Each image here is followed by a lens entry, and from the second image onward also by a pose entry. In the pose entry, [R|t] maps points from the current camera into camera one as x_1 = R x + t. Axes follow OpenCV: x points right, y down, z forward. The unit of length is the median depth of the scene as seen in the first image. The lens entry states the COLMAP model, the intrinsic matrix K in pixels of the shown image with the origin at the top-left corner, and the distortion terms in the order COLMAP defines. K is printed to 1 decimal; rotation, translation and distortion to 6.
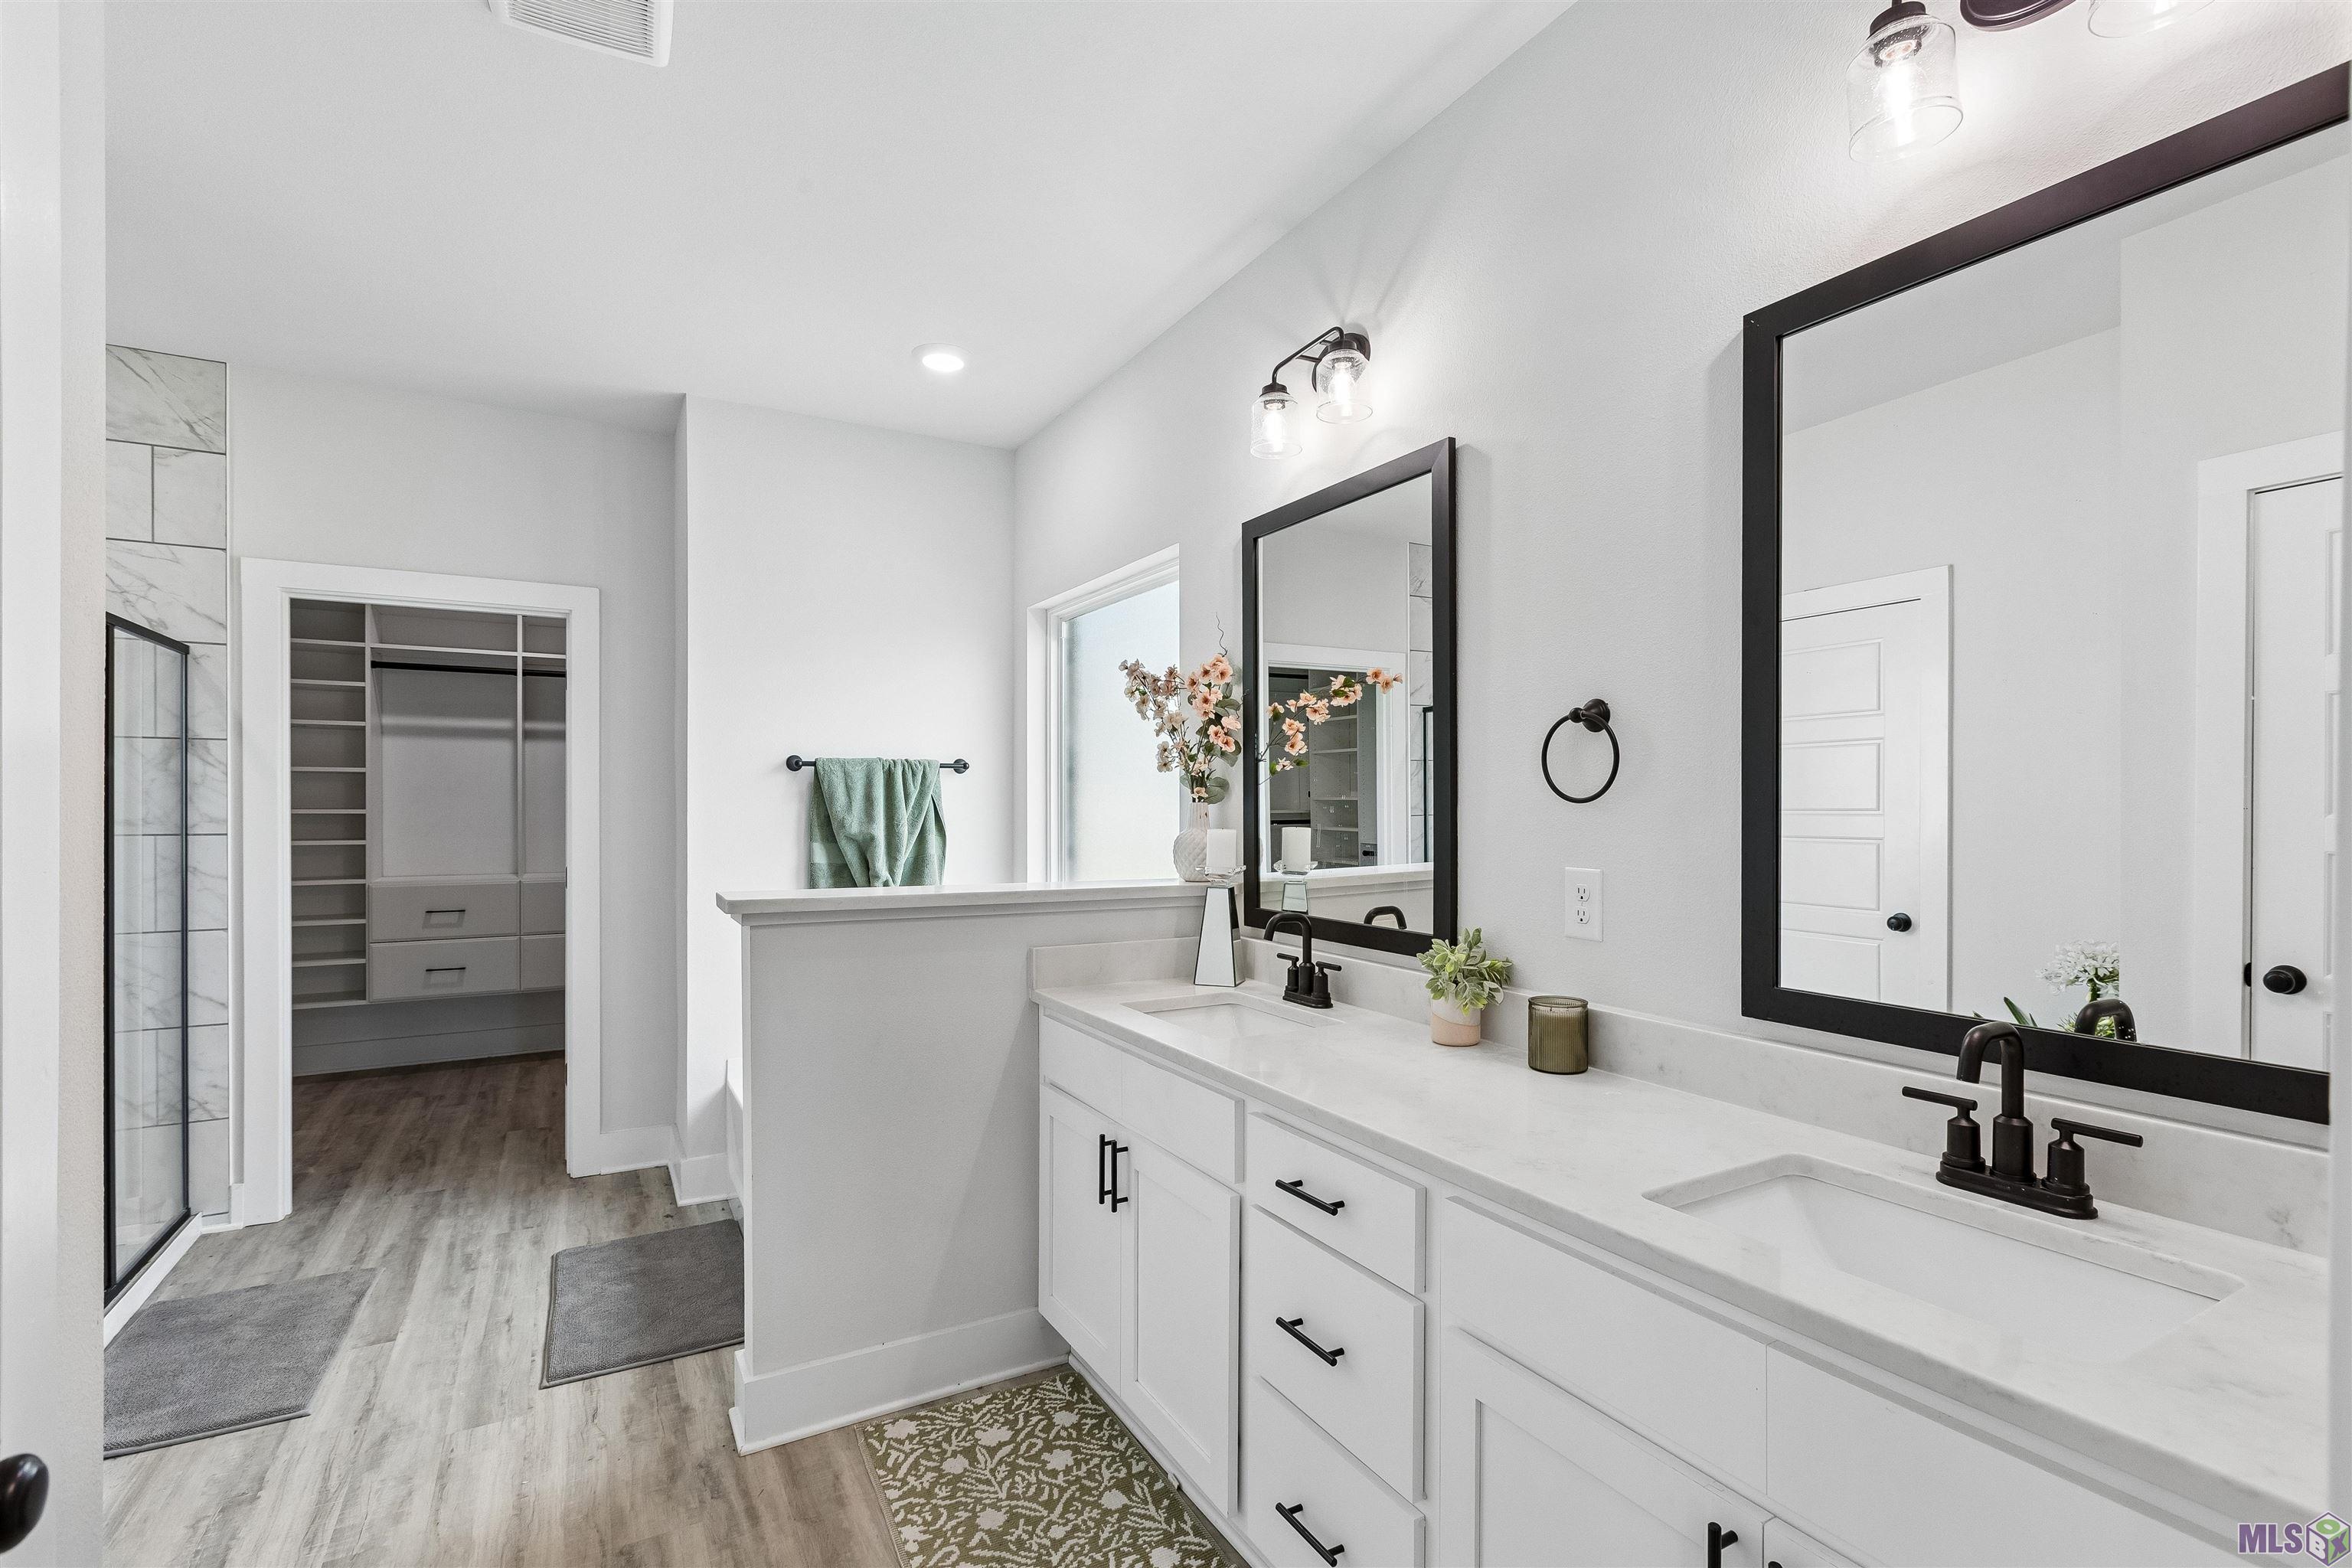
lens RADIAL K [[1071.2, 0, 1174.8], [0, 1071.2, 798.9], [0, 0, 1]] dist [0.001131, 0.000203]
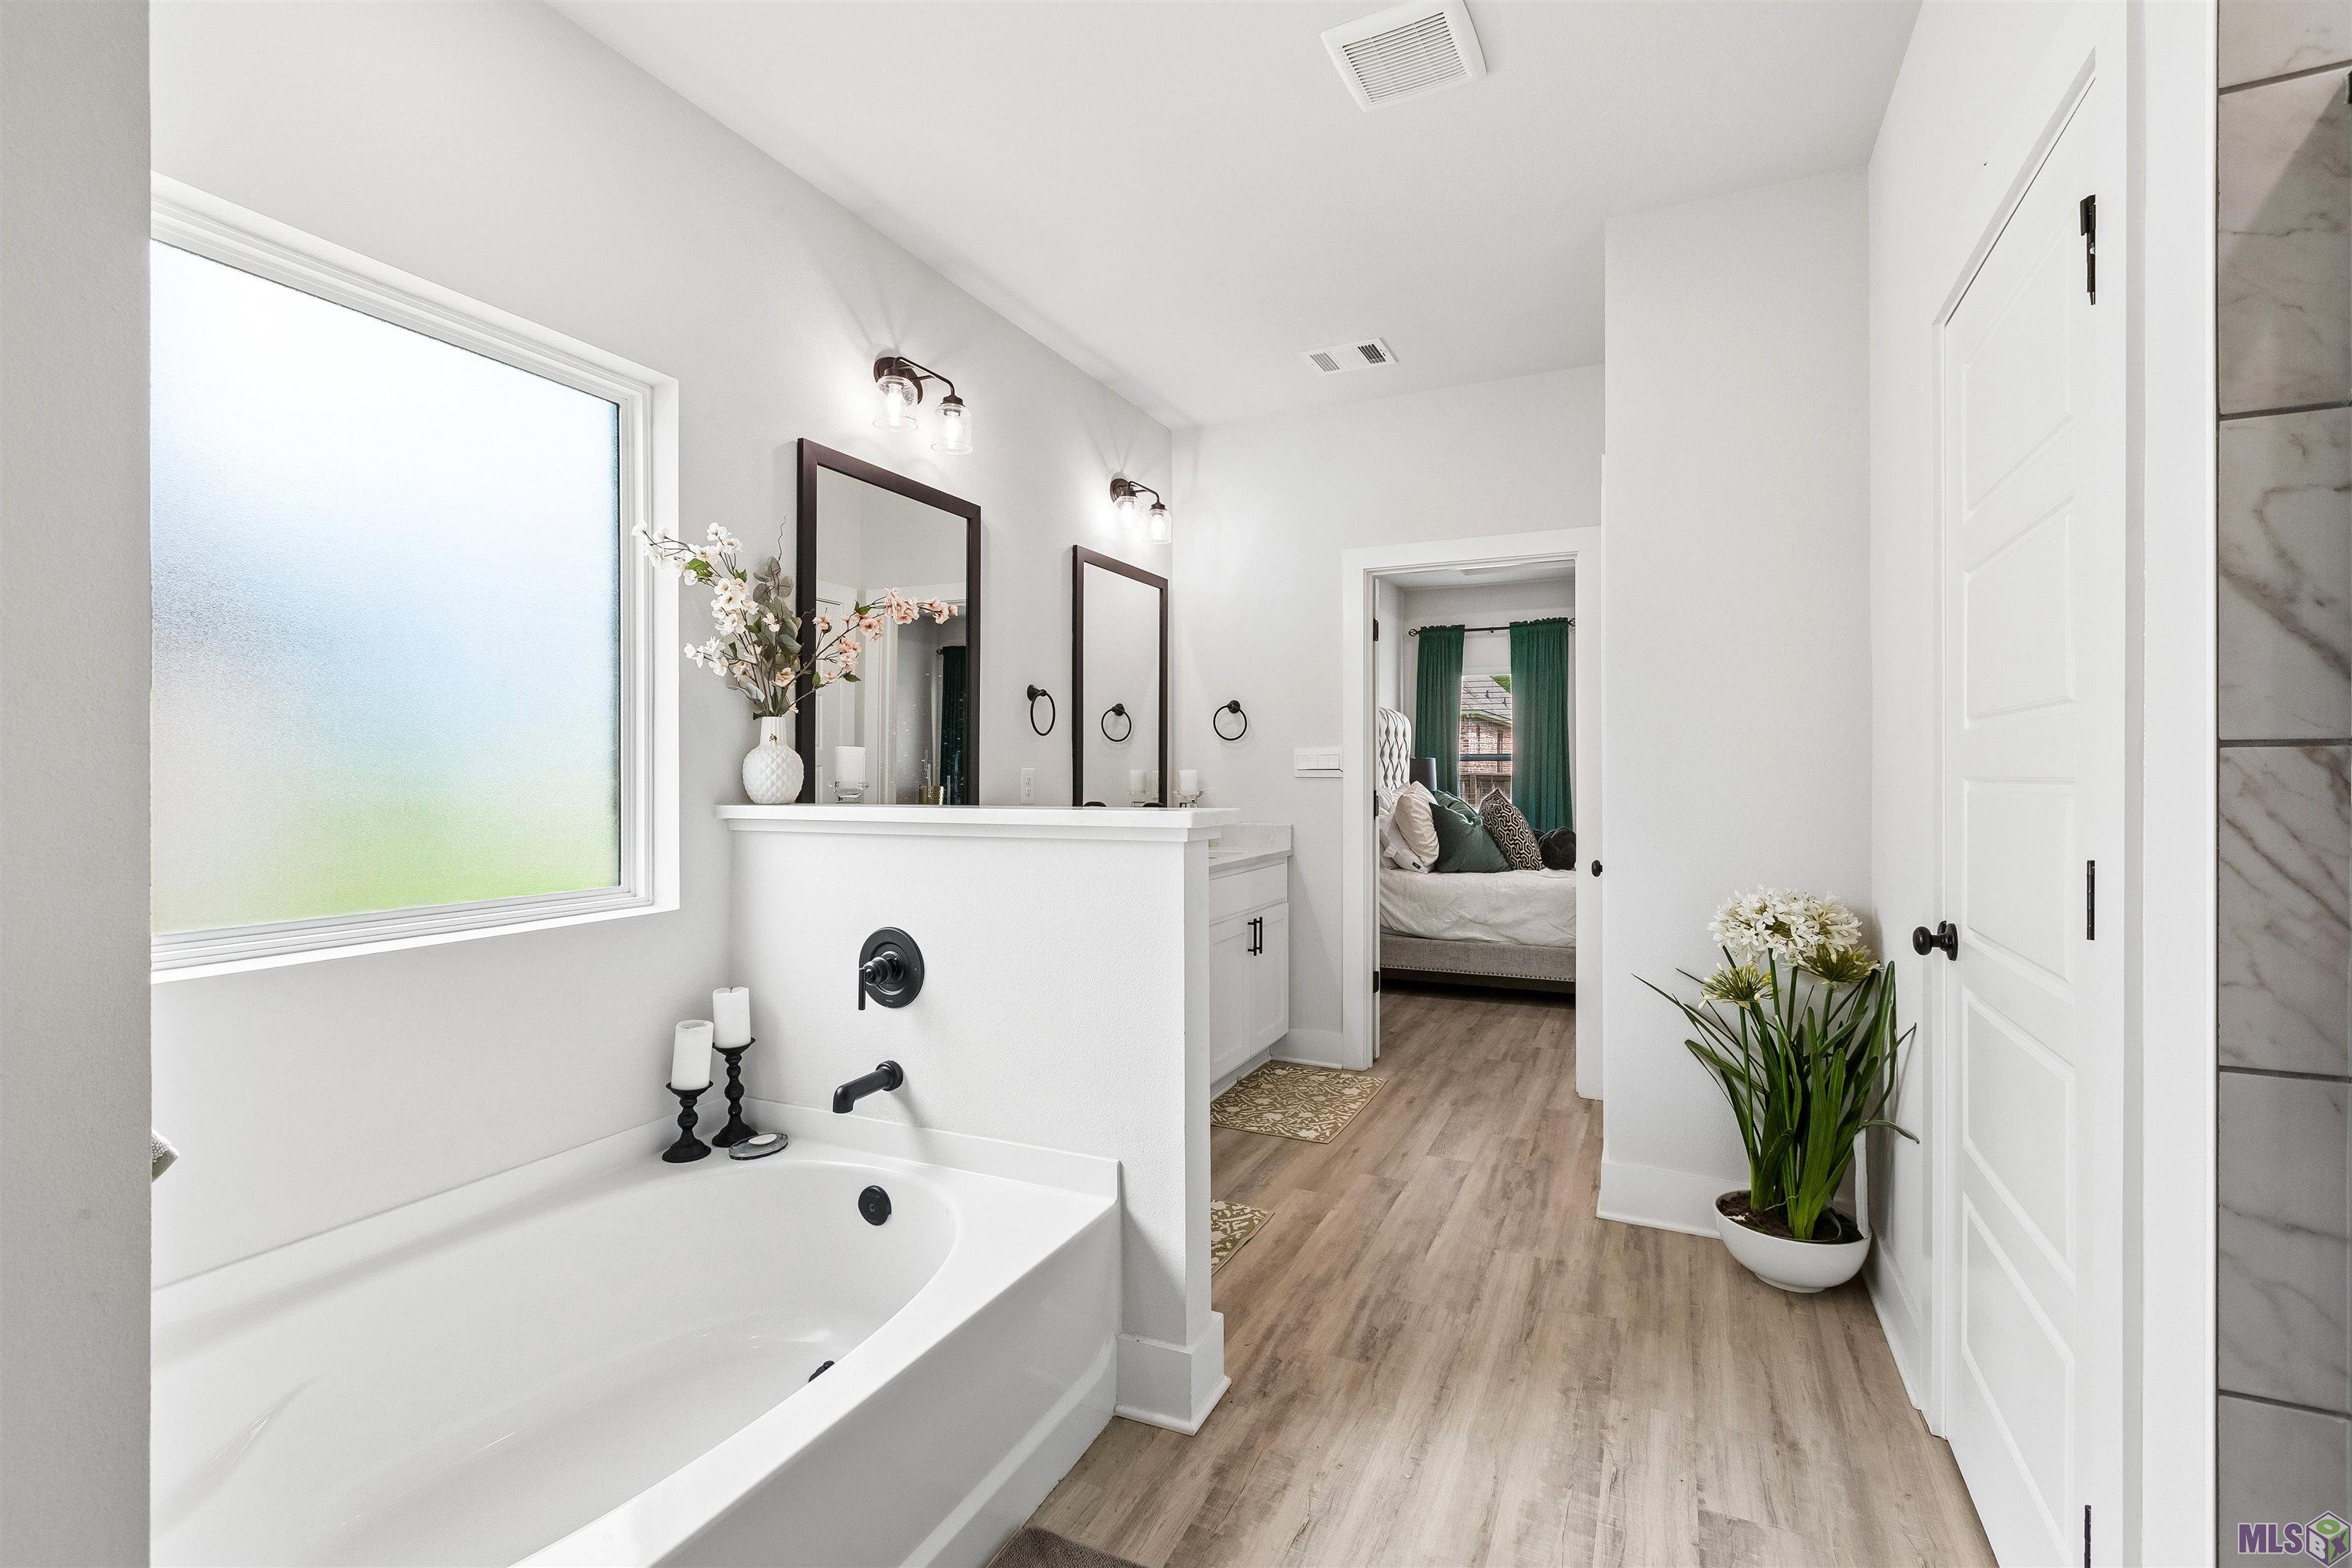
lens RADIAL K [[1071.2, 0, 1174.8], [0, 1071.2, 773.8], [0, 0, 1]] dist [0.001131, 0.000203]
pose [[-0.579354, -0.002748, 0.815072, -1.232215], [-0.001147, 0.999996, 0.002556, 0.062741], [-0.815075, 0.000546, -0.579355, 1.695349]]
